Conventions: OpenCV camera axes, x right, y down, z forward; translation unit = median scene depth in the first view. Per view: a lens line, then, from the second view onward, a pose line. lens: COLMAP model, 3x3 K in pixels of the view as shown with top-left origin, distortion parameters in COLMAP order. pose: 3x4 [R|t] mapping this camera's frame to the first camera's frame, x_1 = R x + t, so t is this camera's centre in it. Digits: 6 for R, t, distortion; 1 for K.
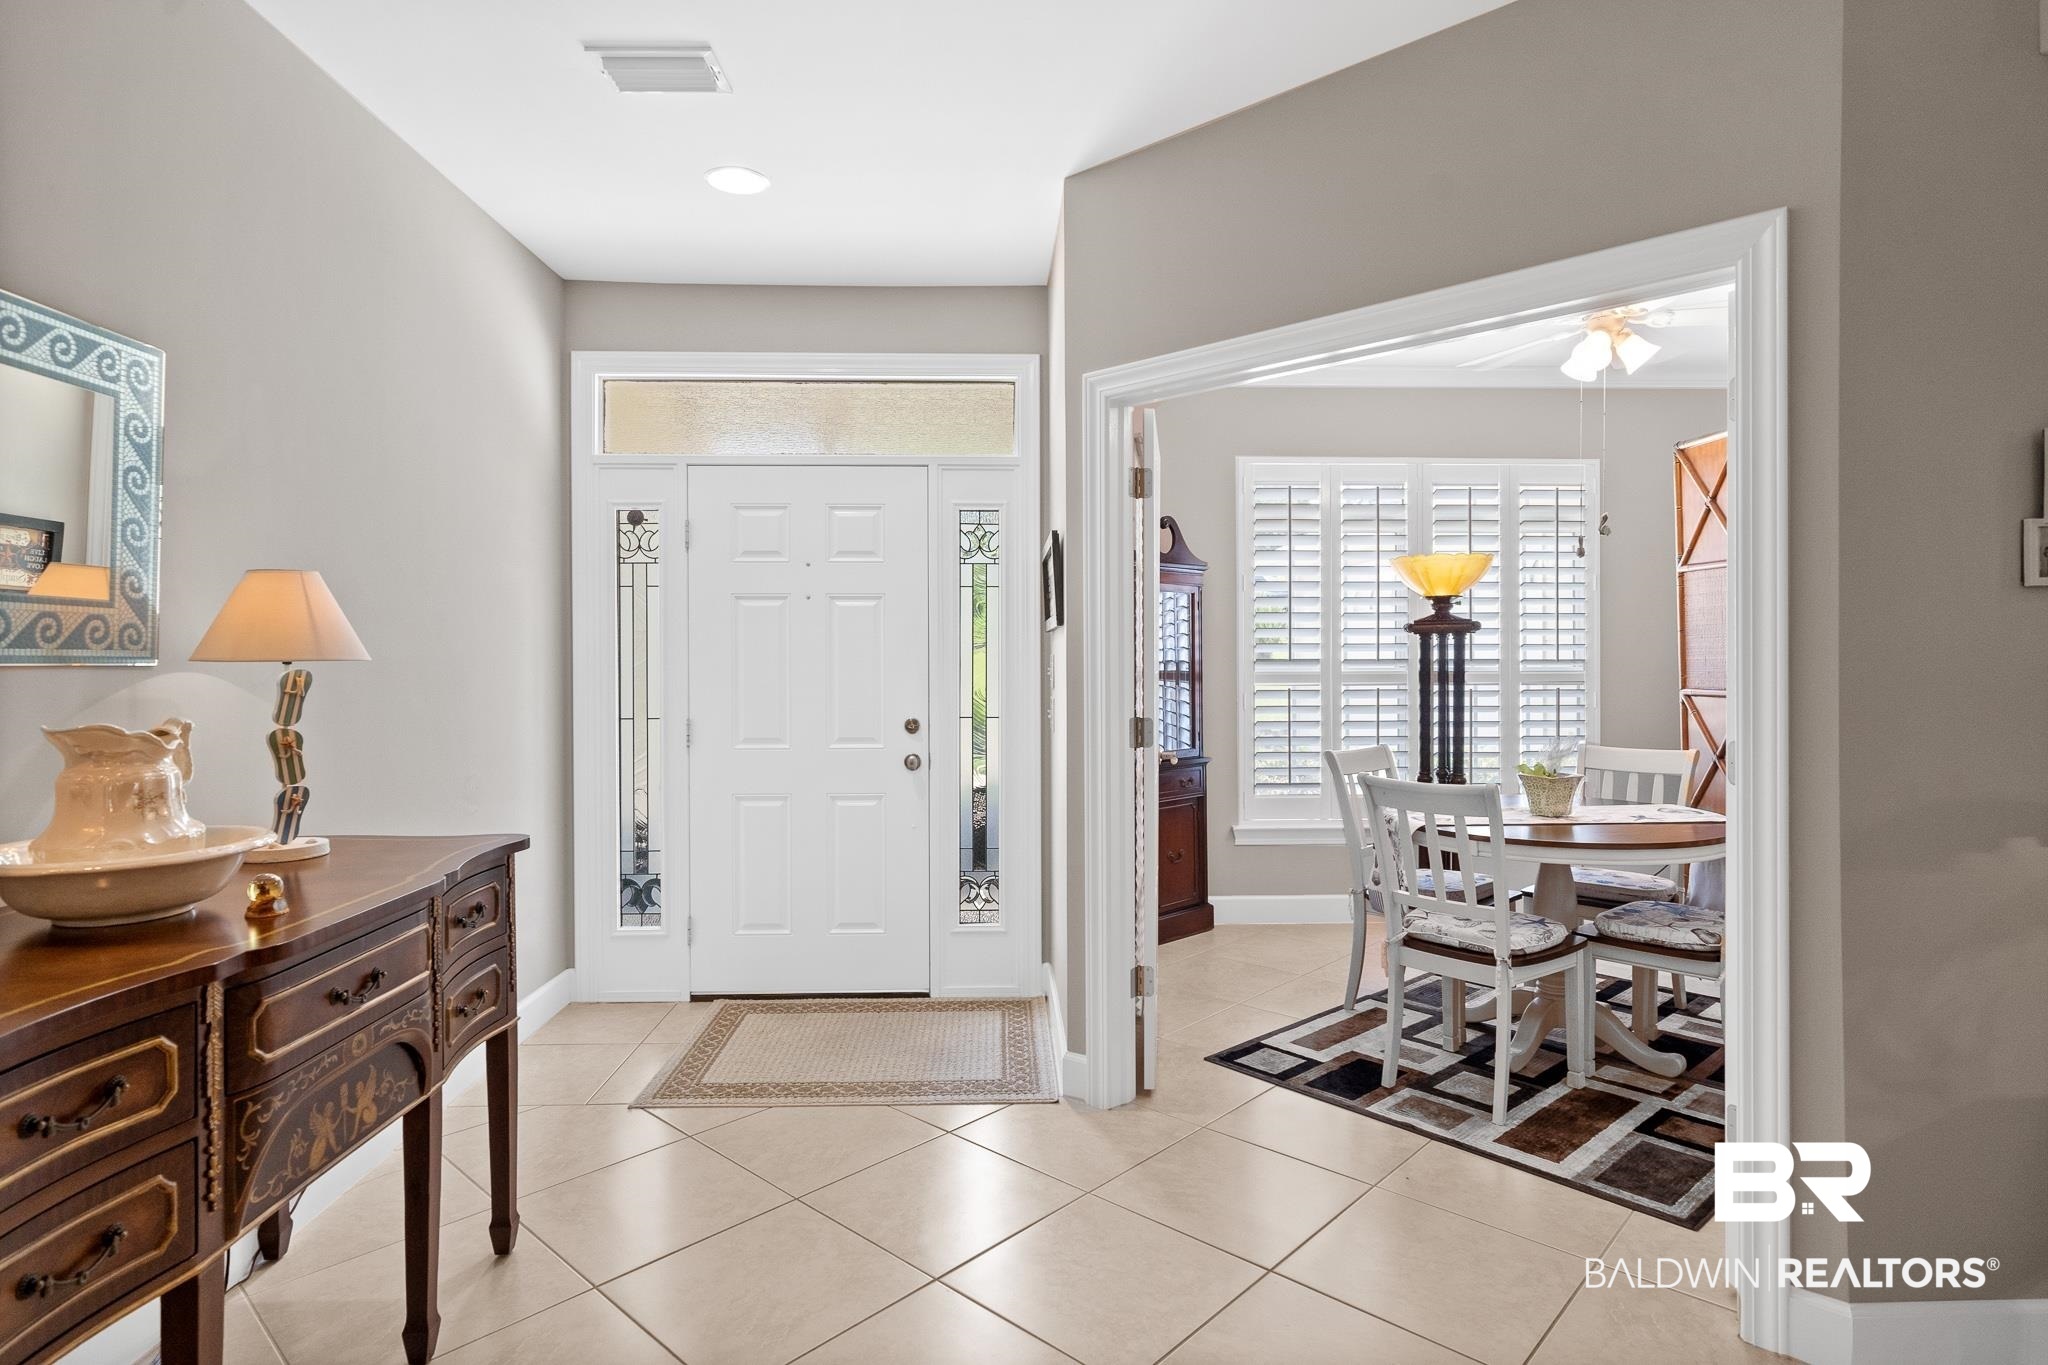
lens RADIAL K [[1085.8, 0, 1032.3], [0, 1085.8, 670.0], [0, 0, 1]] dist [-0.002691, -0.001011]
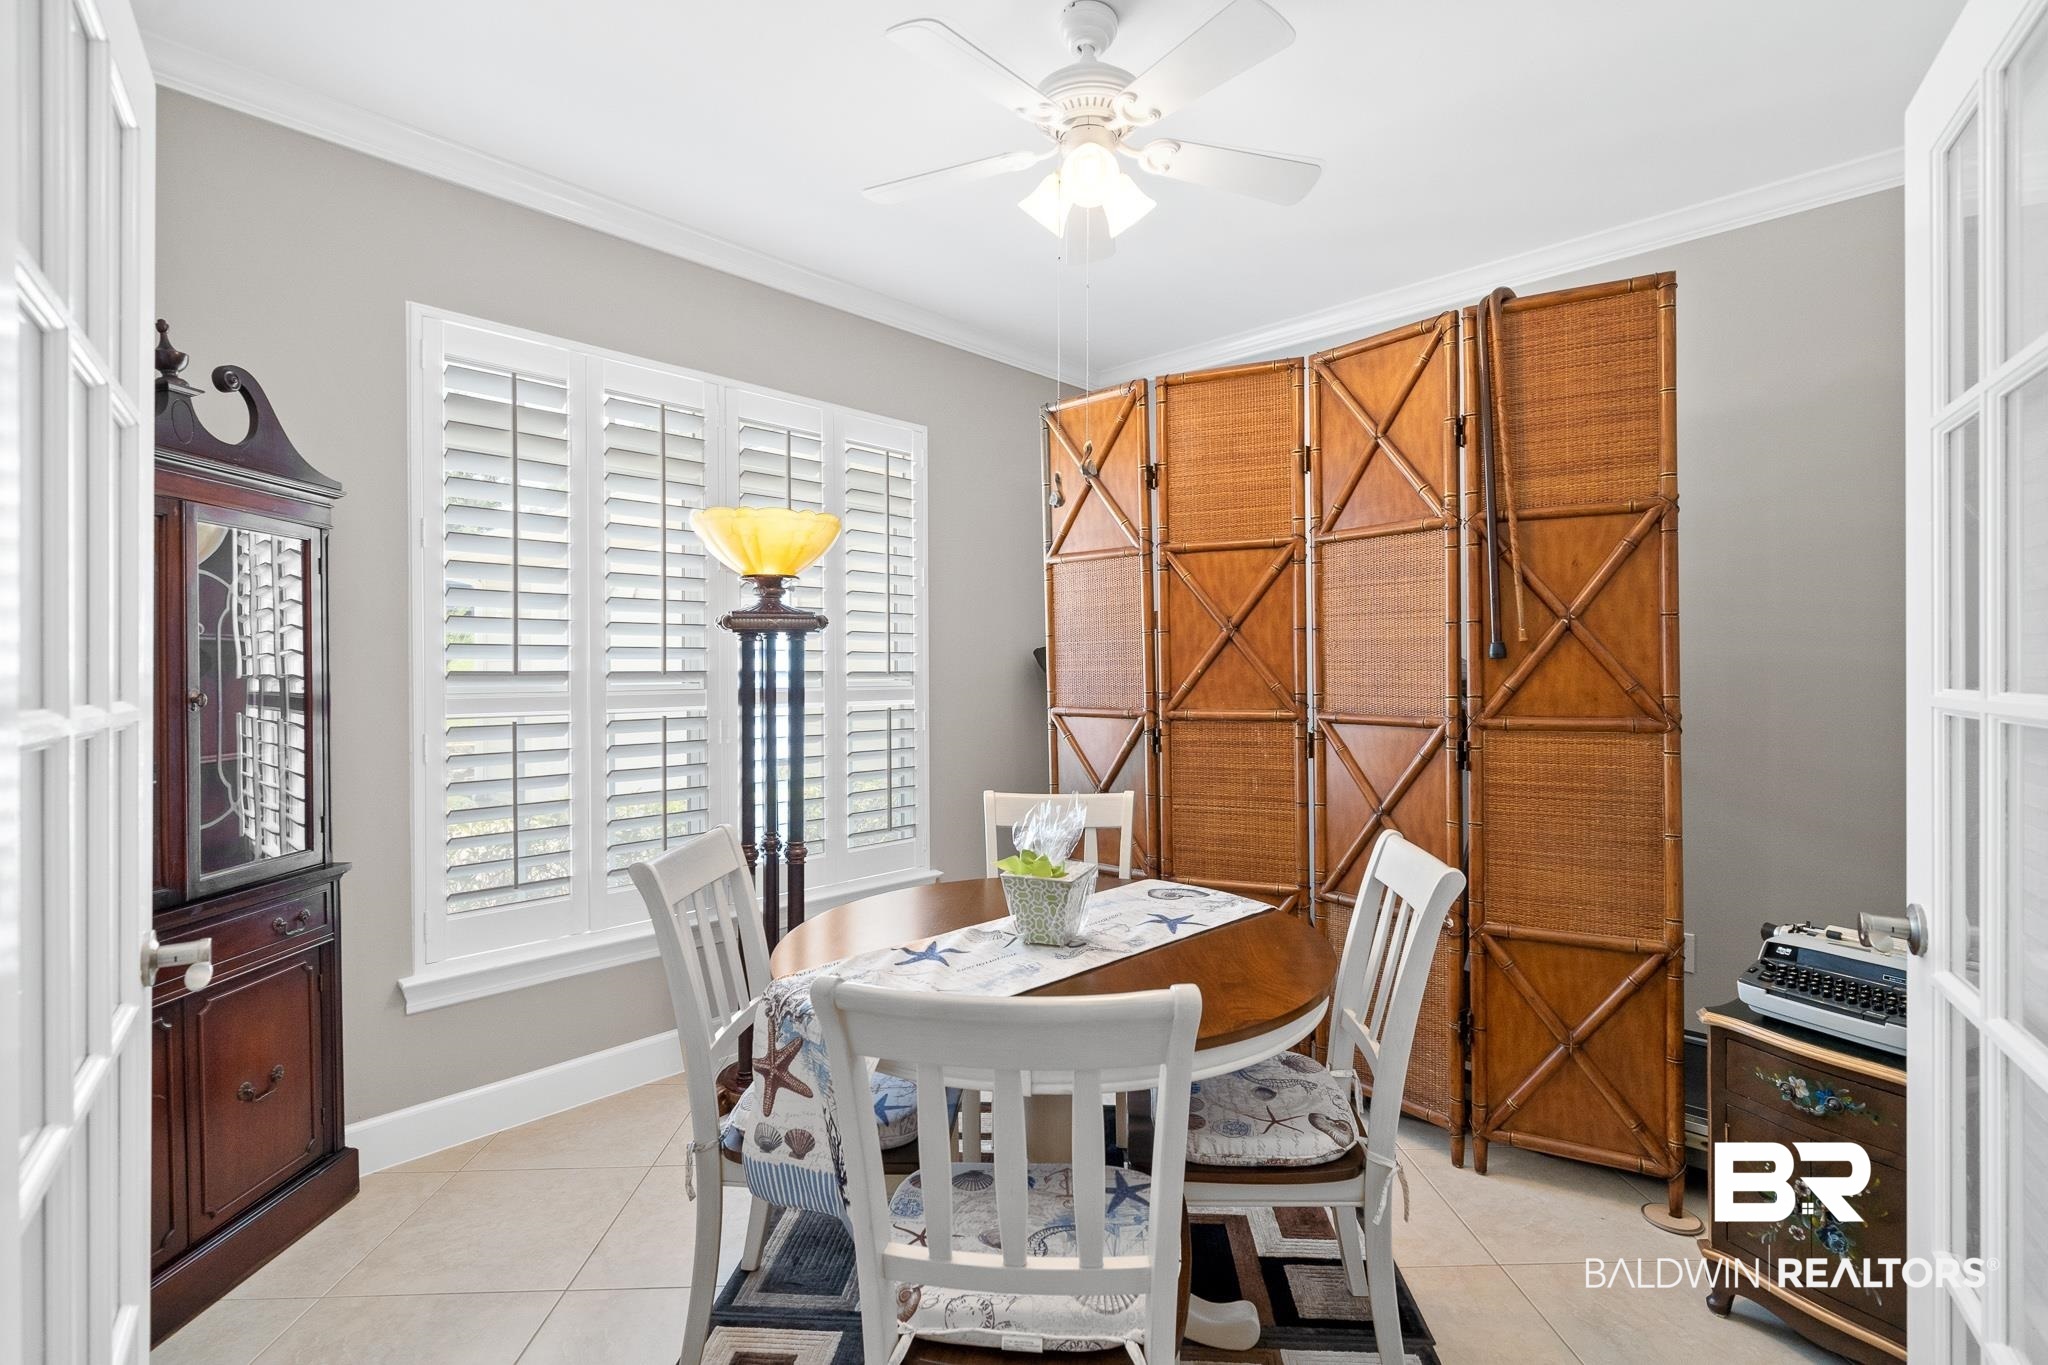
lens RADIAL K [[933.0, 0, 1015.2], [0, 933.0, 669.4], [0, 0, 1]] dist [0.000566, 0.000005]
pose [[0.717292, -0.000483, 0.696772, 0.085583], [0.008843, 0.999926, -0.008410, -0.004889], [-0.696716, 0.012194, 0.717243, 0.480664]]
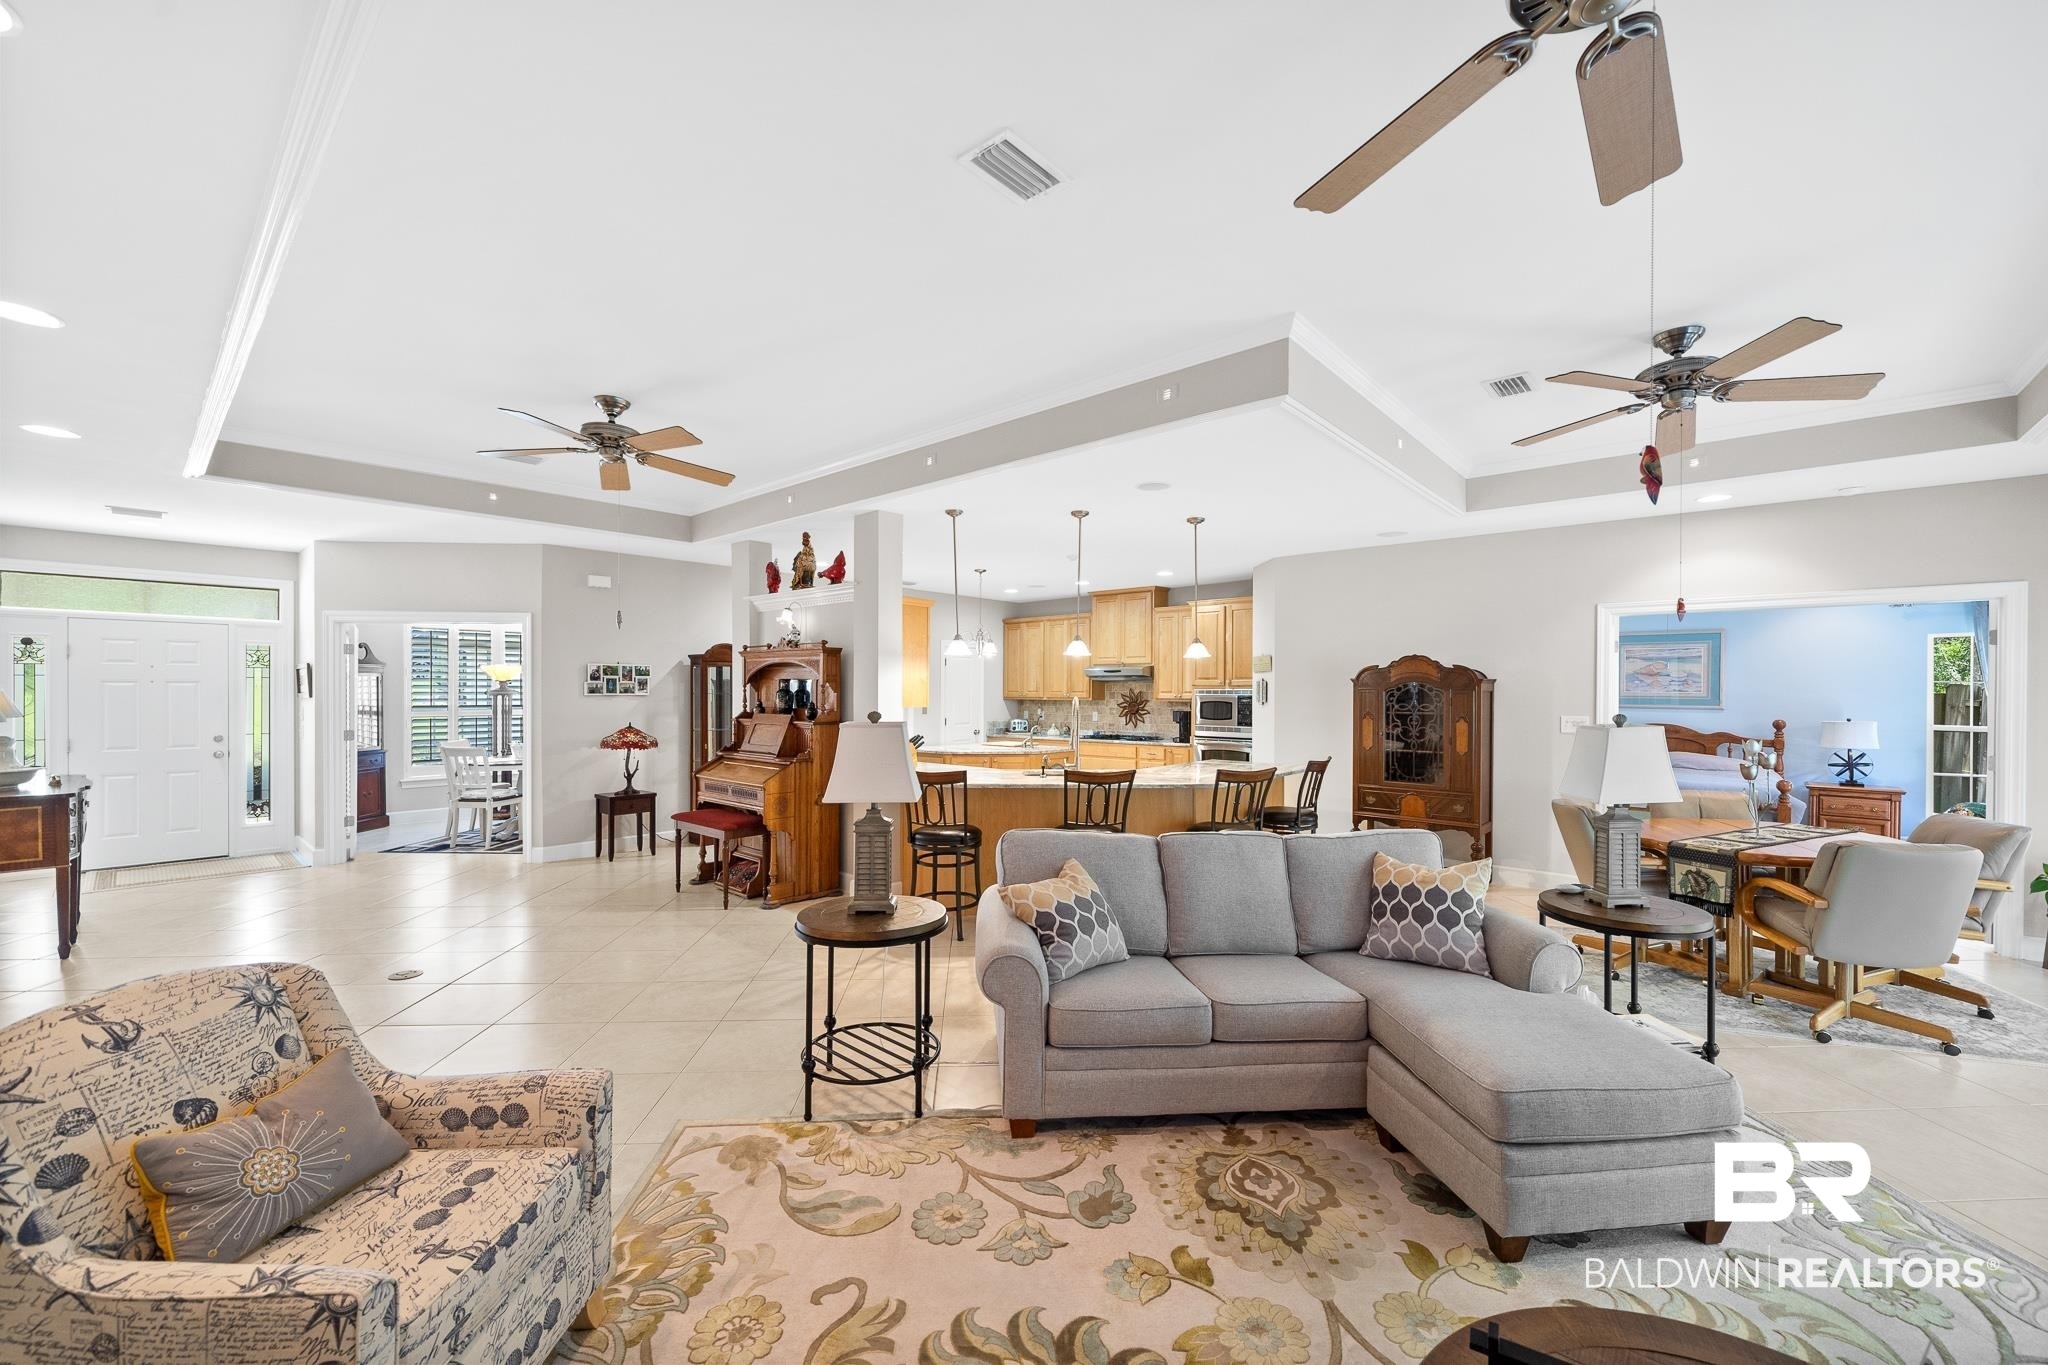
lens RADIAL K [[821.8, 0, 1034.3], [0, 821.8, 688.4], [0, 0, 1]] dist [-0.003060, -0.001439]
pose [[0.694192, 0.004853, 0.719774, -0.131046], [0.003347, 0.999945, -0.009969, -0.025698], [-0.719782, 0.009329, 0.694137, -1.170593]]
